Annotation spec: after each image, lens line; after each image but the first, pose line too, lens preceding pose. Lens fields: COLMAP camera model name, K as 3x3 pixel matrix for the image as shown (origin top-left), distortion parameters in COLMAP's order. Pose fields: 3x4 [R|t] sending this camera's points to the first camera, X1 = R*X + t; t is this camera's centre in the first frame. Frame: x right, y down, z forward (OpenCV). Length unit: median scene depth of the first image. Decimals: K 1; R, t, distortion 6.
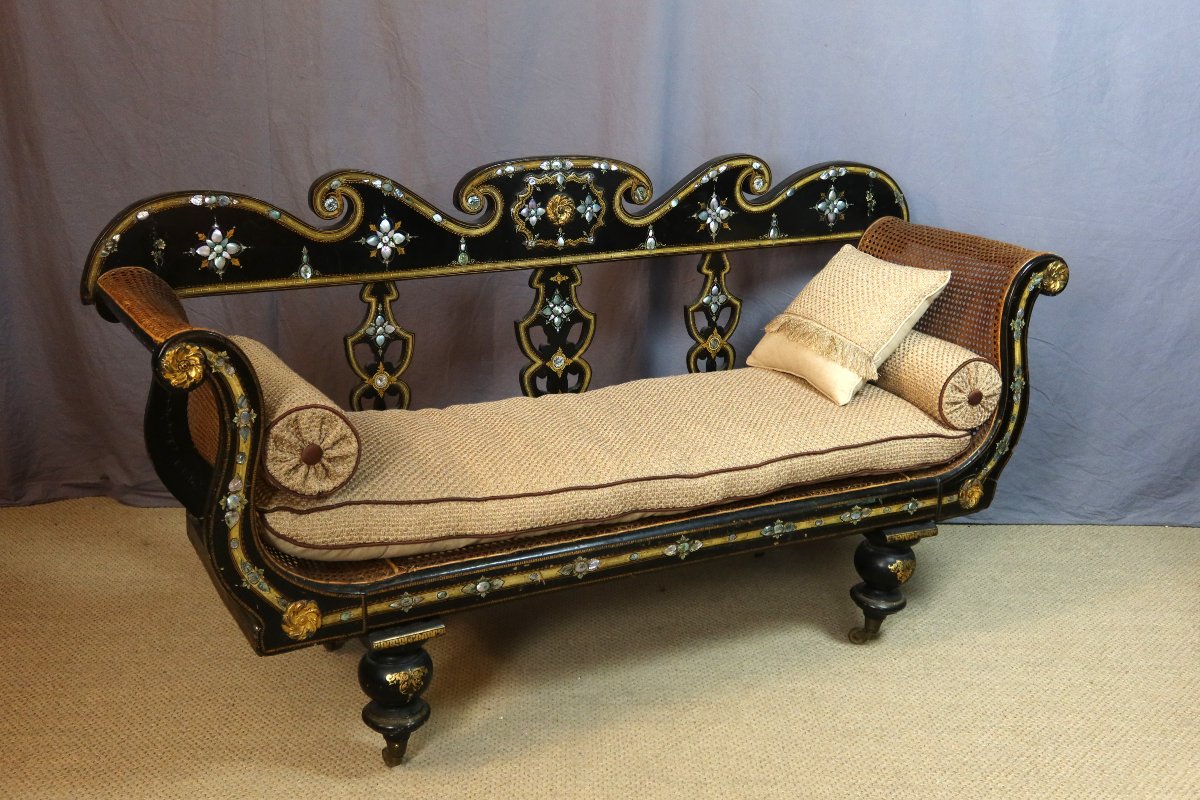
lens RADIAL K [[1327.0, 0, 601.1], [0, 1327.0, 387.9], [0, 0, 1]] dist [0.001344, 0.000000]
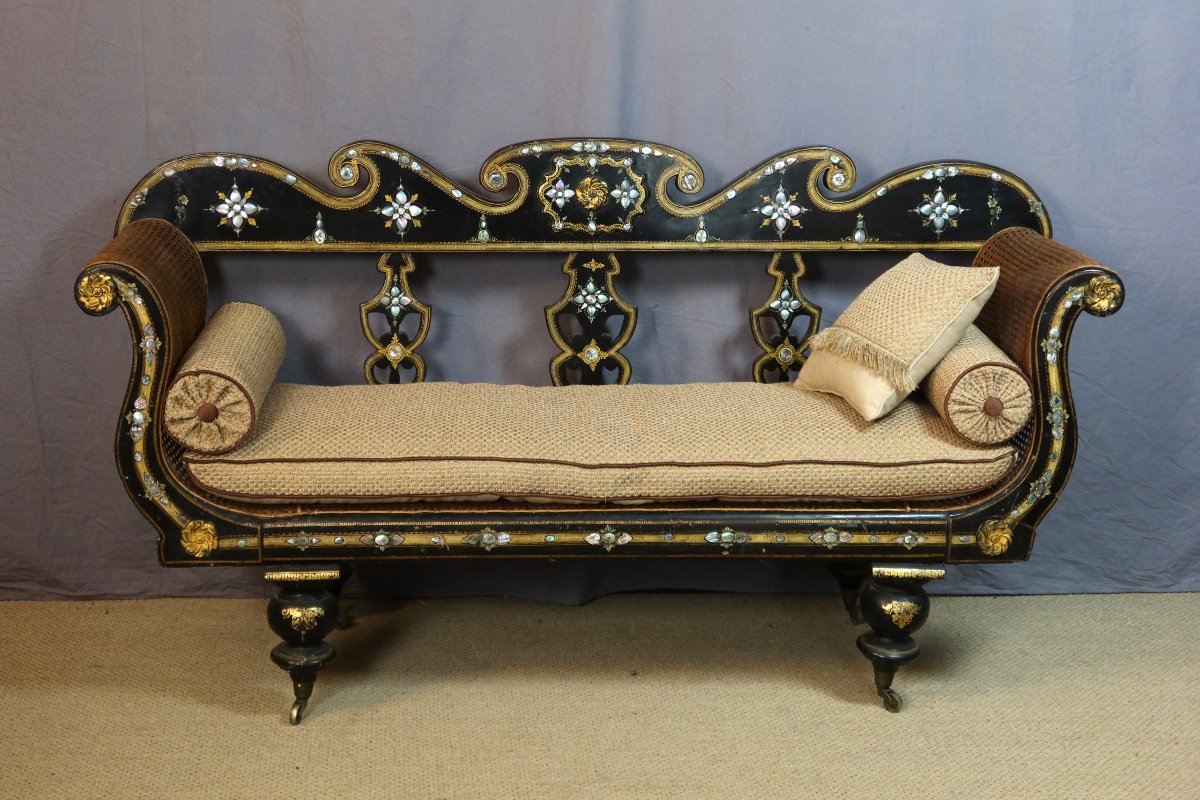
lens RADIAL K [[1845.2, 0, 617.3], [0, 1845.2, 383.4], [0, 0, 1]] dist [0.030227, 0.000000]
pose [[0.920489, 0.082842, -0.381886, 0.513496], [-0.108945, 0.992926, -0.047204, 0.064460], [0.375274, 0.085056, 0.923003, -0.218386]]
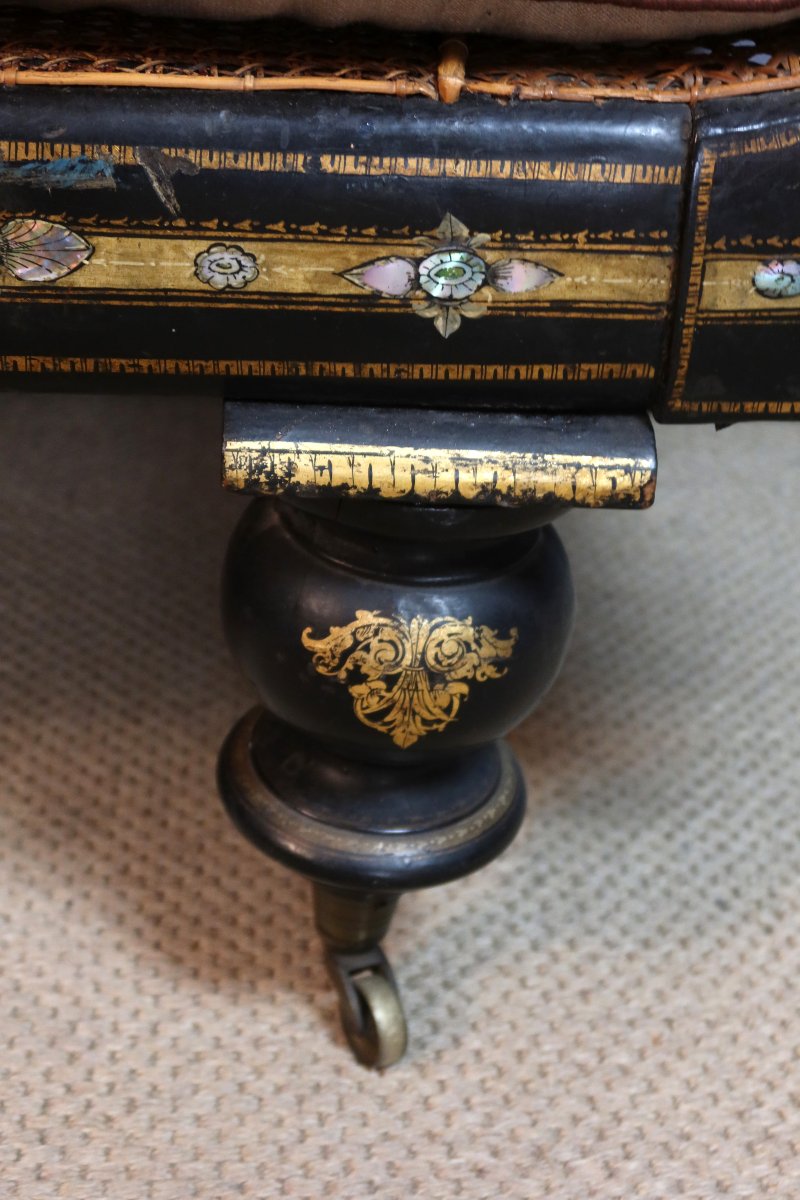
lens RADIAL K [[1911.0, 0, 410.4], [0, 1911.0, 602.9], [0, 0, 1]] dist [0.028885, 0.000000]
pose [[0.915887, 0.216367, -0.338137, 0.307106], [-0.134840, 0.959191, 0.248537, 0.071362], [0.378113, -0.182037, 0.907686, 0.796196]]
